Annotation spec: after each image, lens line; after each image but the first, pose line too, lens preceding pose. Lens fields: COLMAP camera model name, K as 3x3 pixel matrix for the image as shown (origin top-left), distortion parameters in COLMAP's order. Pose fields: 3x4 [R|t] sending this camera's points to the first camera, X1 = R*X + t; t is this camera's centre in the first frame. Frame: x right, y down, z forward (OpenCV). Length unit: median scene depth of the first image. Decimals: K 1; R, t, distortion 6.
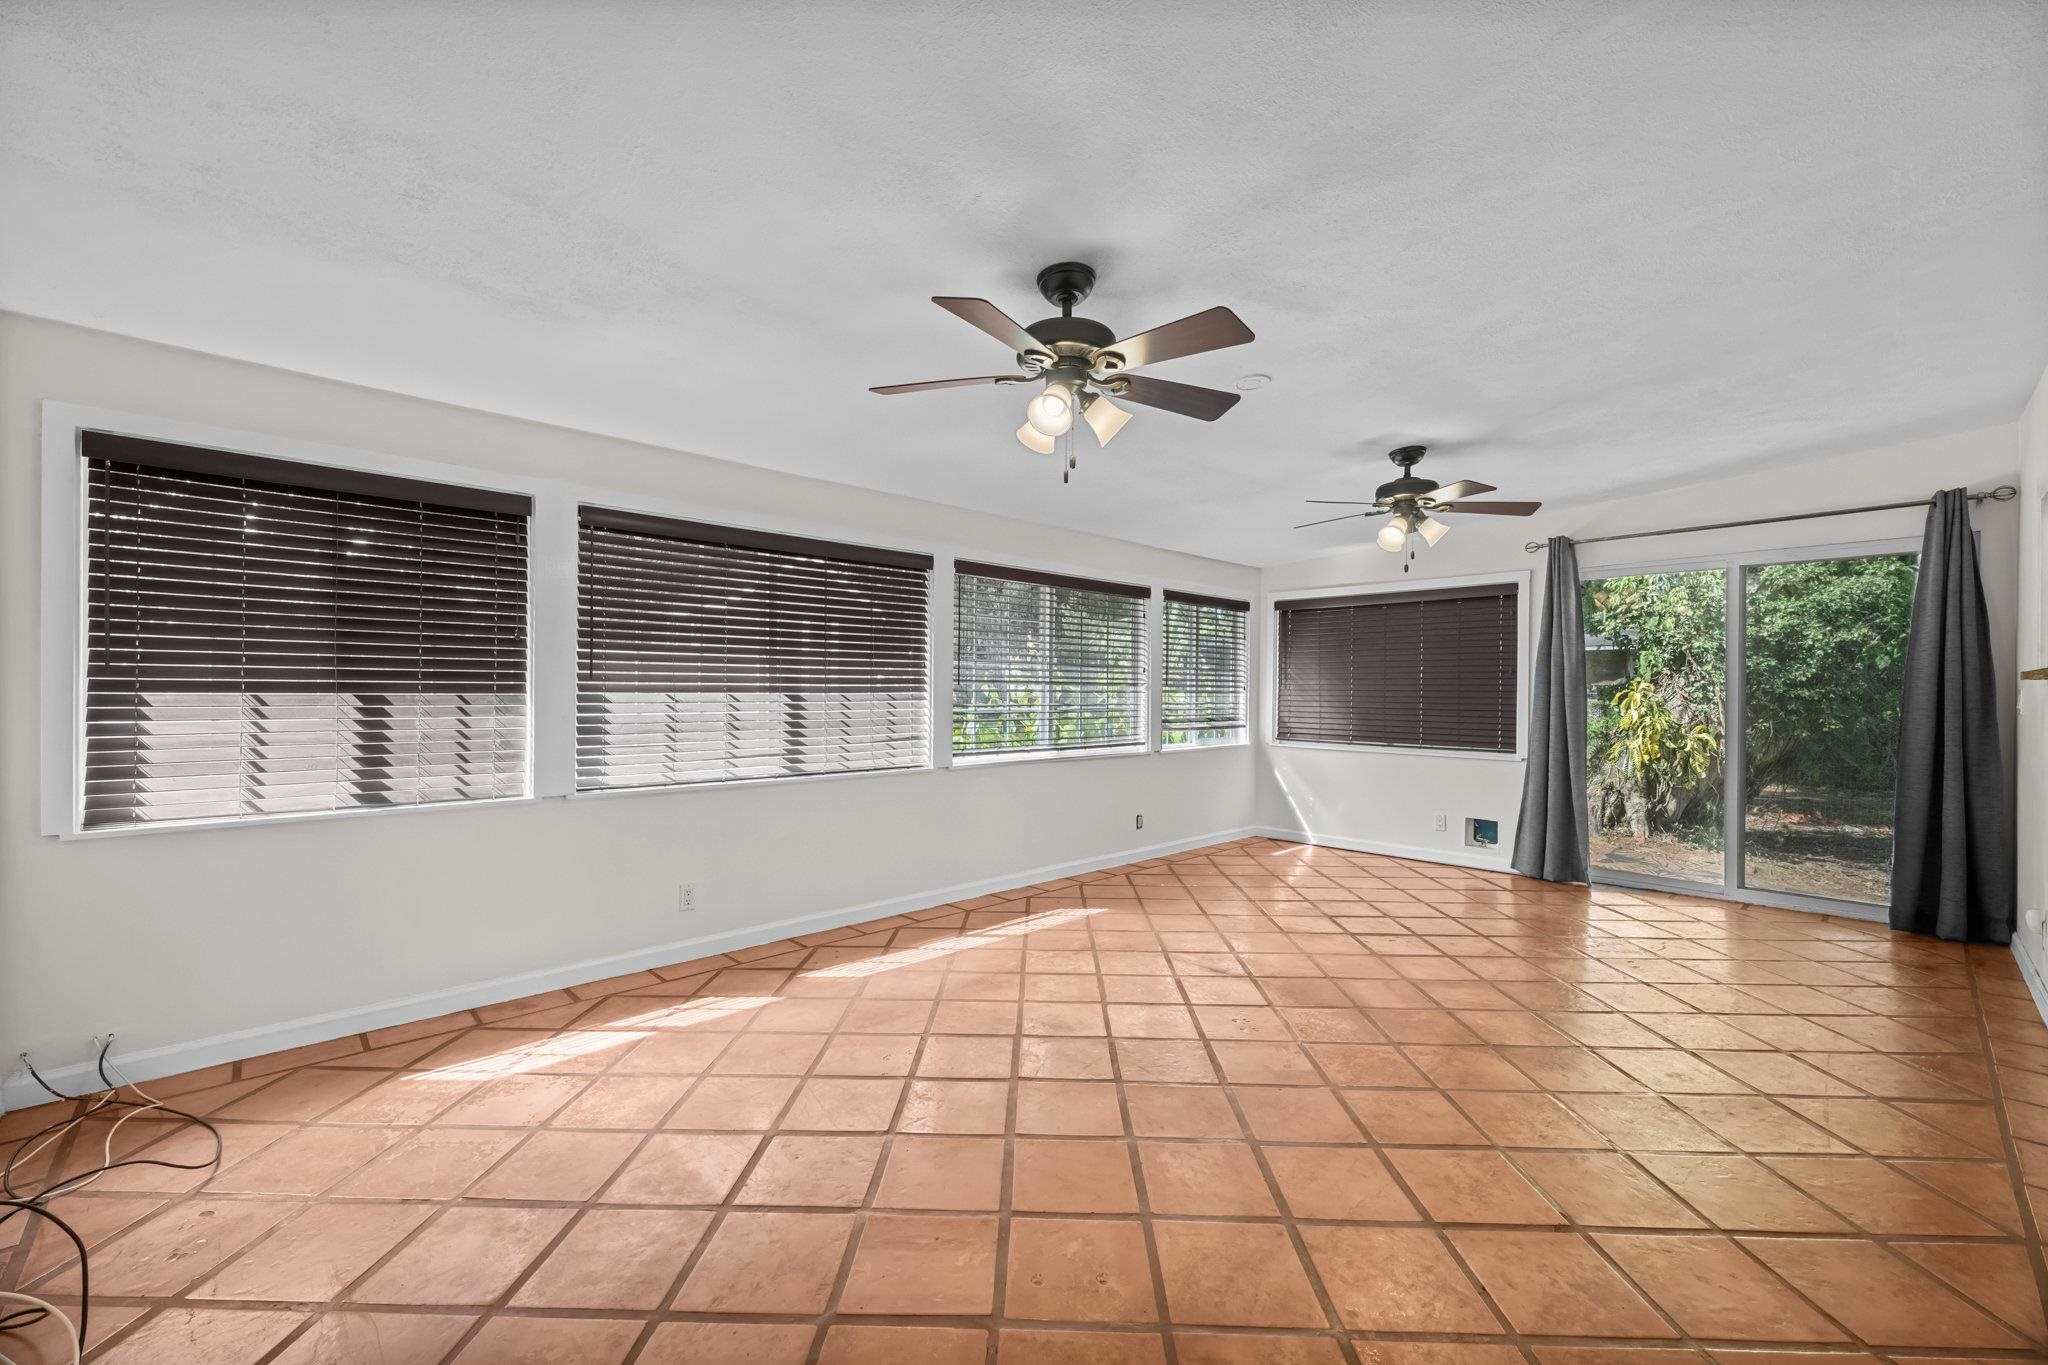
lens RADIAL K [[738.9, 0, 1024.0], [0, 738.9, 682.5], [0, 0, 1]] dist [-0.000327, -0.000019]
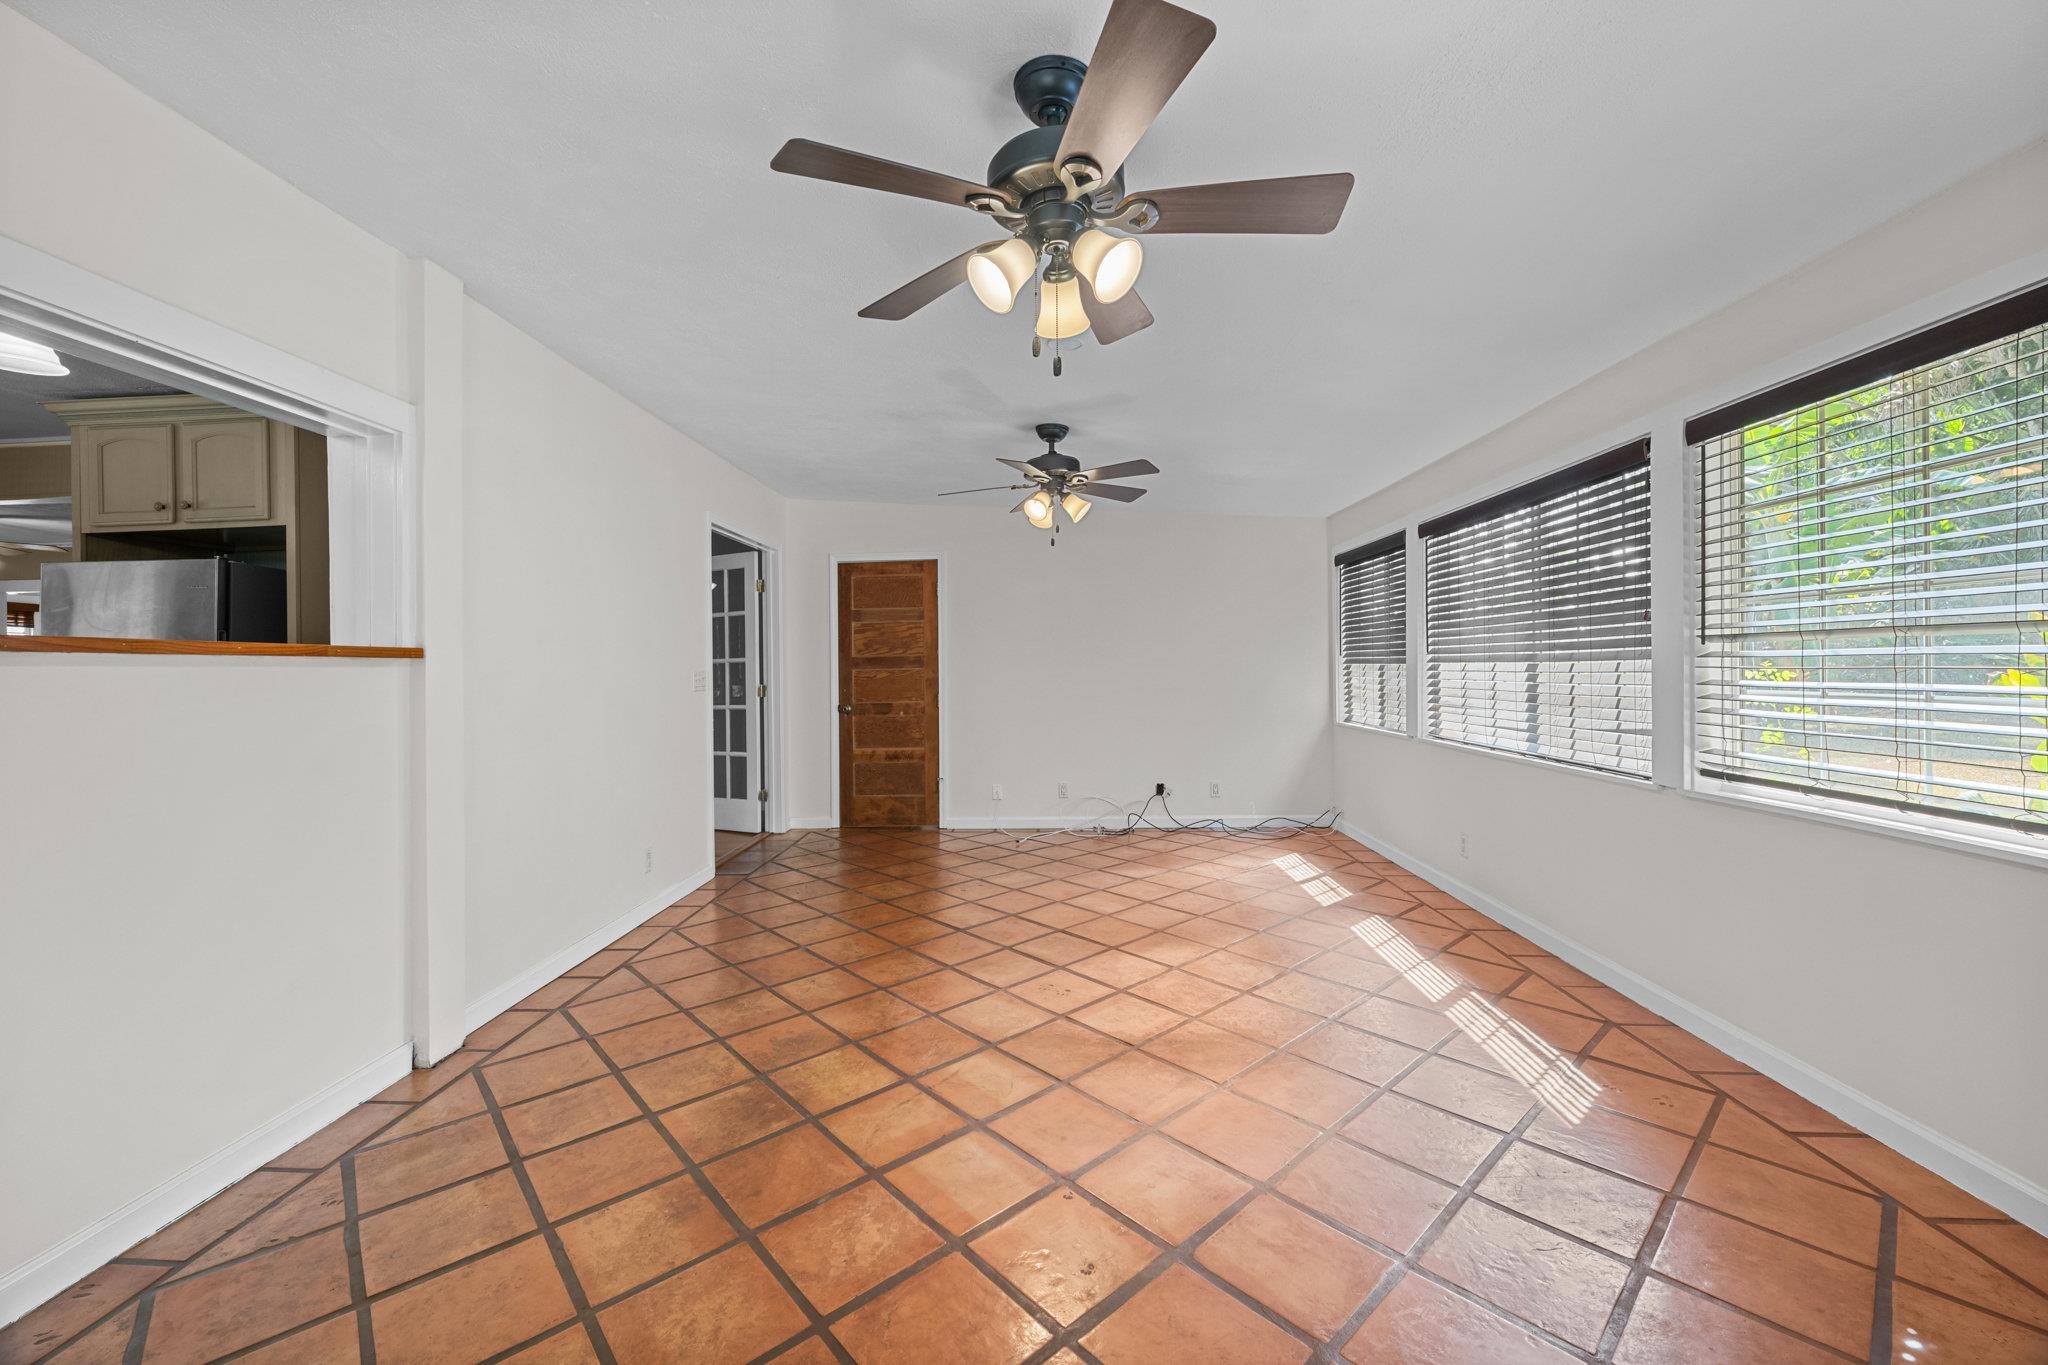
lens RADIAL K [[820.2, 0, 1024.0], [0, 820.2, 682.5], [0, 0, 1]] dist [0.000185, 0.000023]
pose [[-0.677895, 0.024533, -0.734749, 0.826943], [0.023410, 0.999657, 0.011779, 0.014807], [0.734786, -0.009216, -0.678237, 1.248948]]
